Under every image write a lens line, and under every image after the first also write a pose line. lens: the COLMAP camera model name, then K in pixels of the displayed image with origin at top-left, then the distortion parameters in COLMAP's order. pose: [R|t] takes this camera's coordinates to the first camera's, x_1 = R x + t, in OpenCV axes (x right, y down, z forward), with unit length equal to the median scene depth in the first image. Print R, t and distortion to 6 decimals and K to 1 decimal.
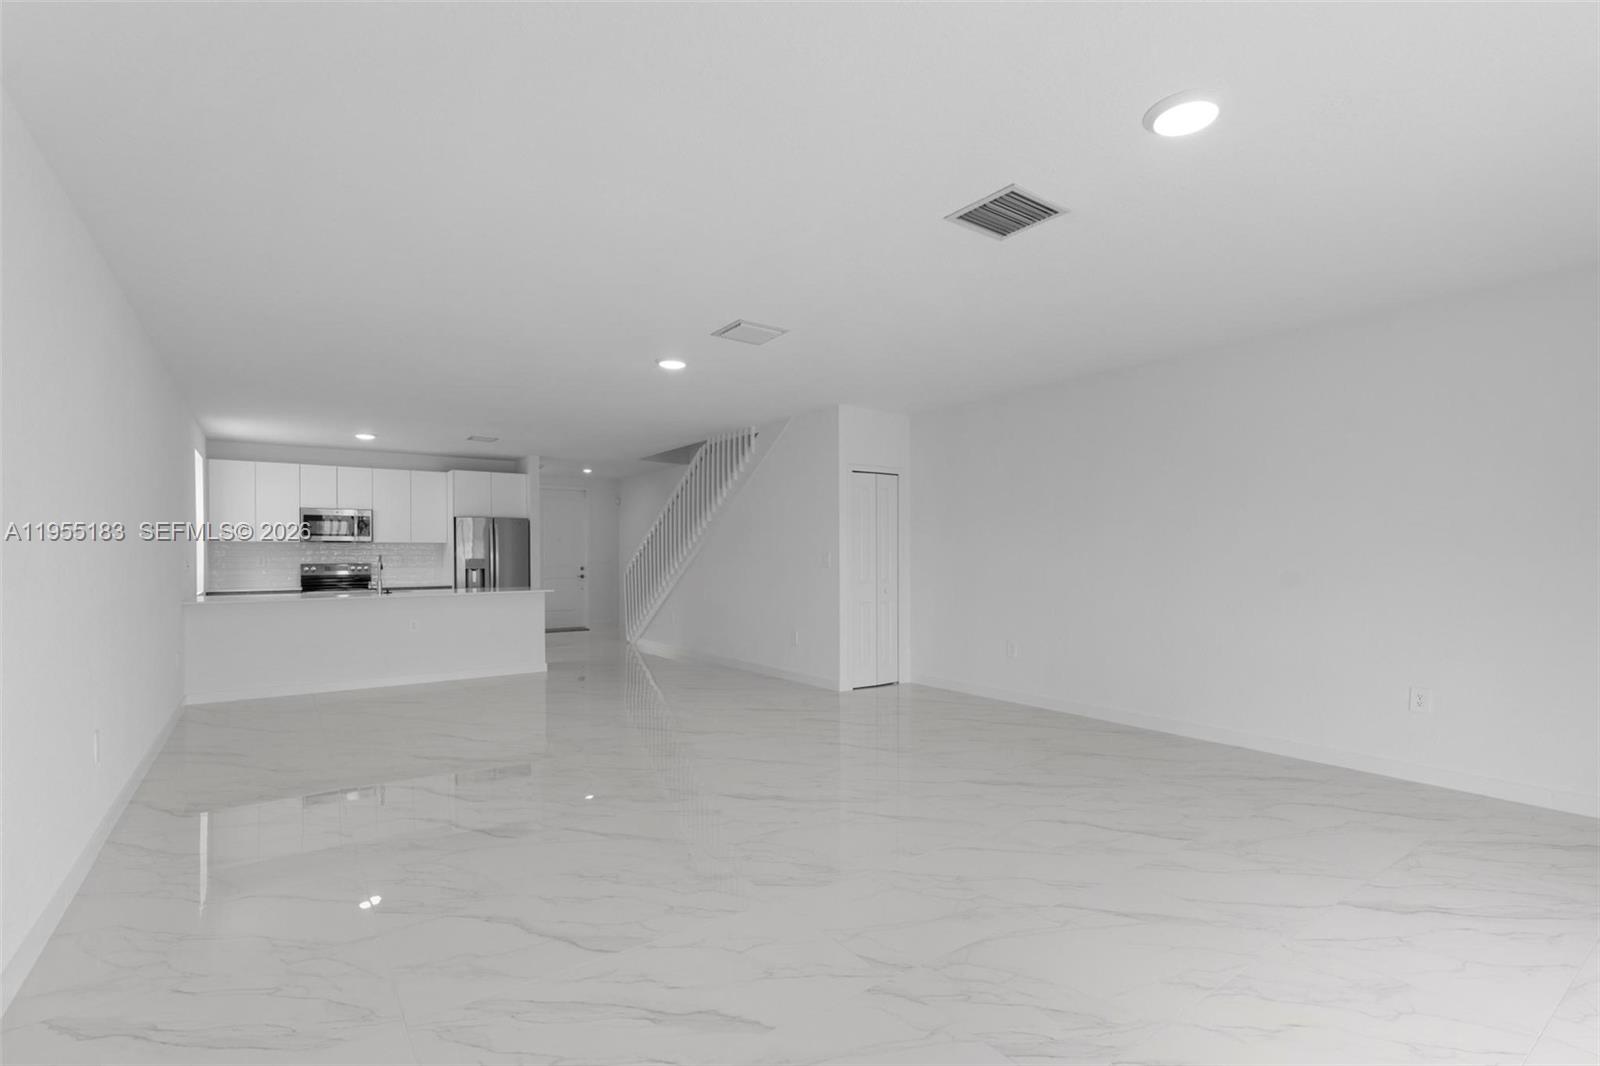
lens RADIAL K [[737.6, 0, 805.9], [0, 737.6, 564.4], [0, 0, 1]] dist [0.000021, 0.000018]
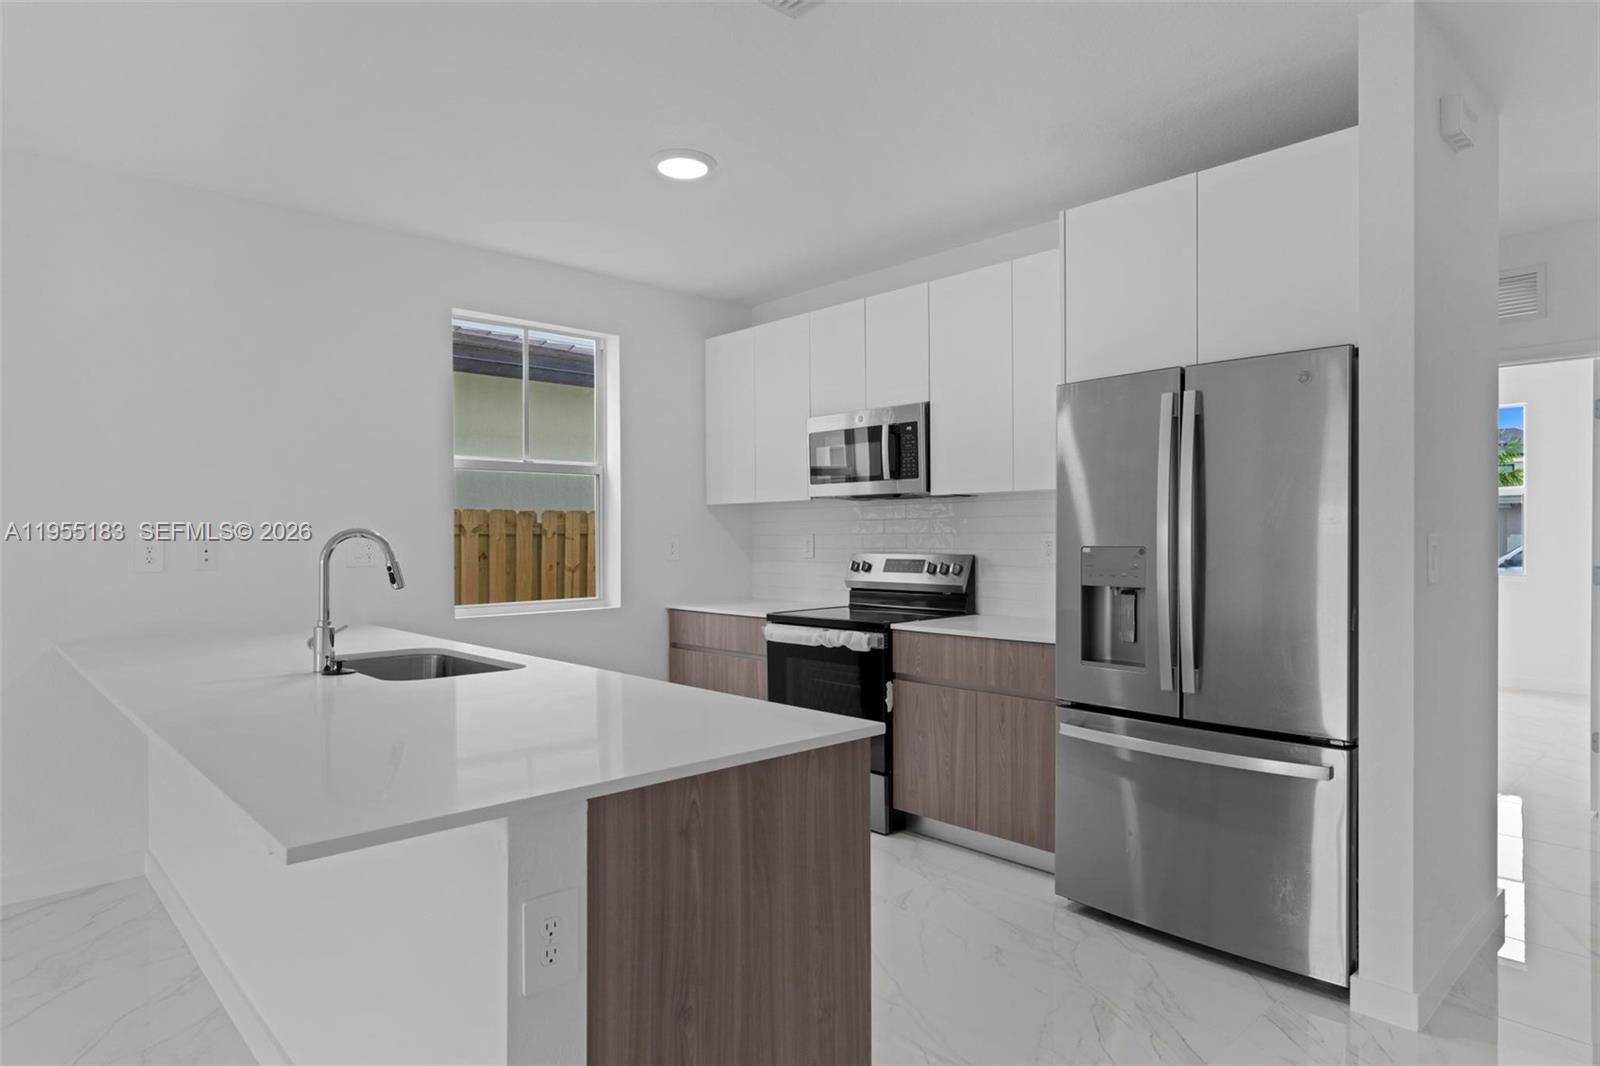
lens RADIAL K [[947.0, 0, 800.0], [0, 947.0, 533.0], [0, 0, 1]] dist [-0.001363, -0.000509]
pose [[0.120640, 0.000707, -0.992696, -0.146774], [-0.008660, 0.999962, -0.000341, -0.011269], [0.992659, 0.008638, 0.120641, 0.852531]]
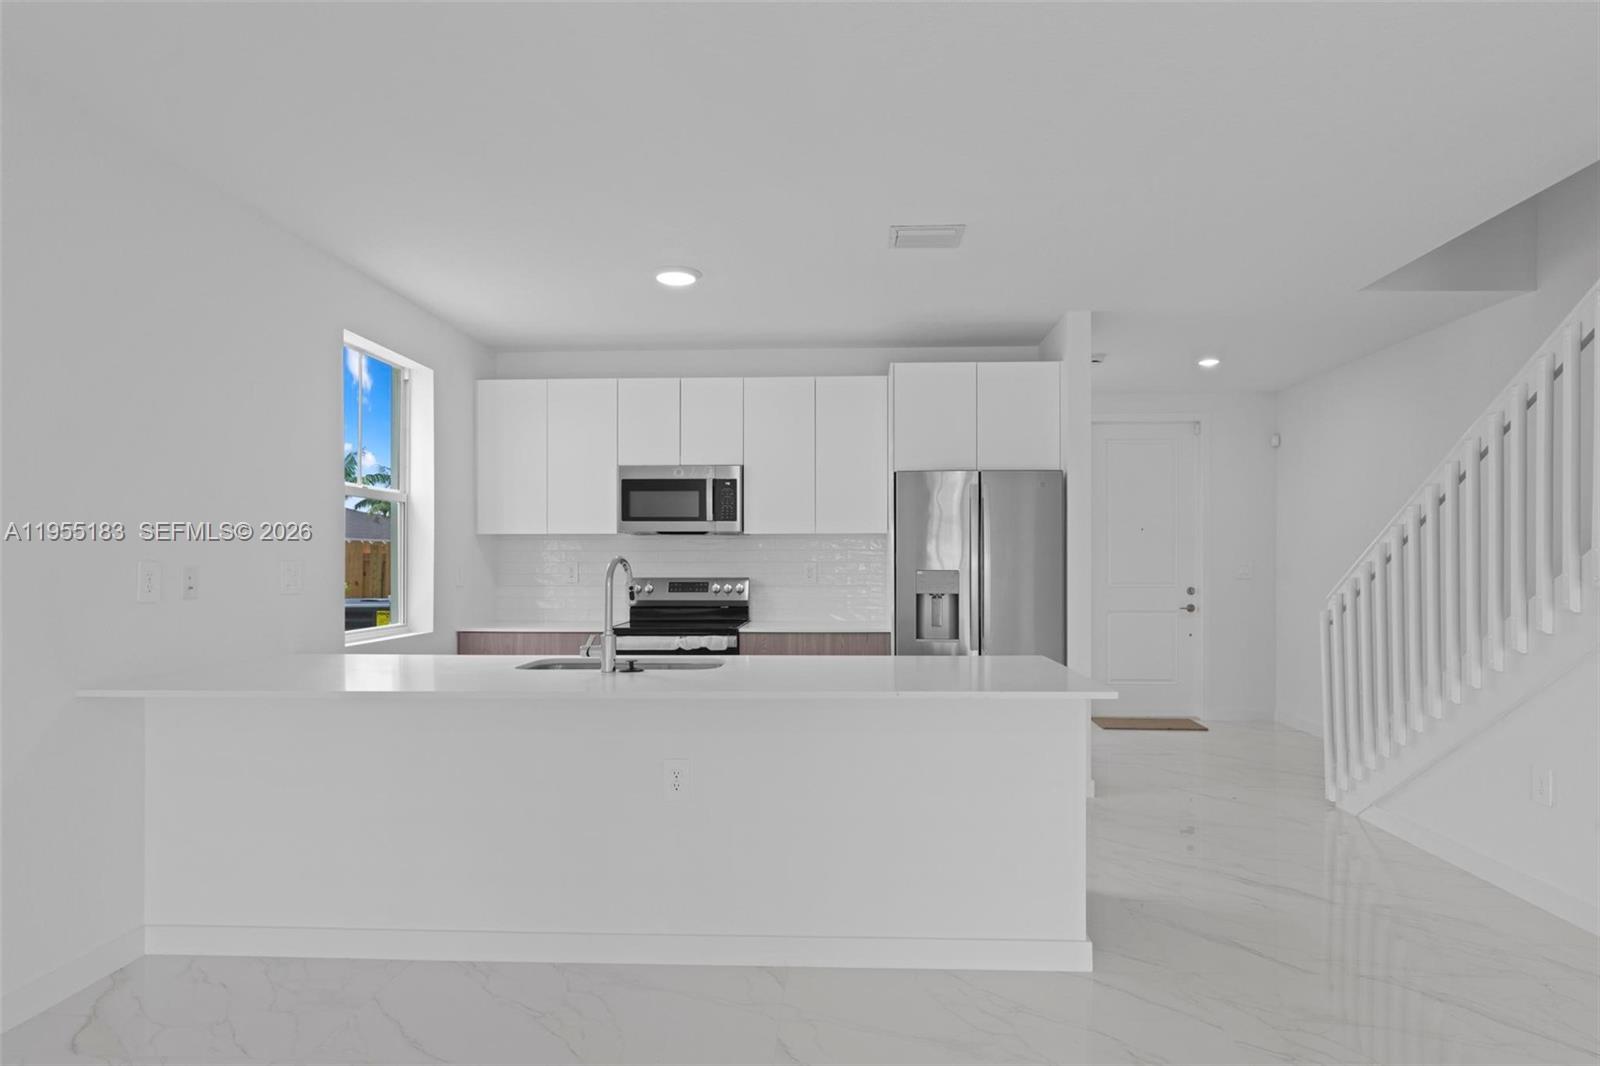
lens RADIAL K [[884.2, 0, 825.6], [0, 884.2, 565.3], [0, 0, 1]] dist [-0.019357, 0.000312]
pose [[0.785246, 0.001571, -0.619182, -0.188639], [-0.008485, 0.999930, -0.008224, -0.005591], [0.619125, 0.011712, 0.785205, 0.567109]]
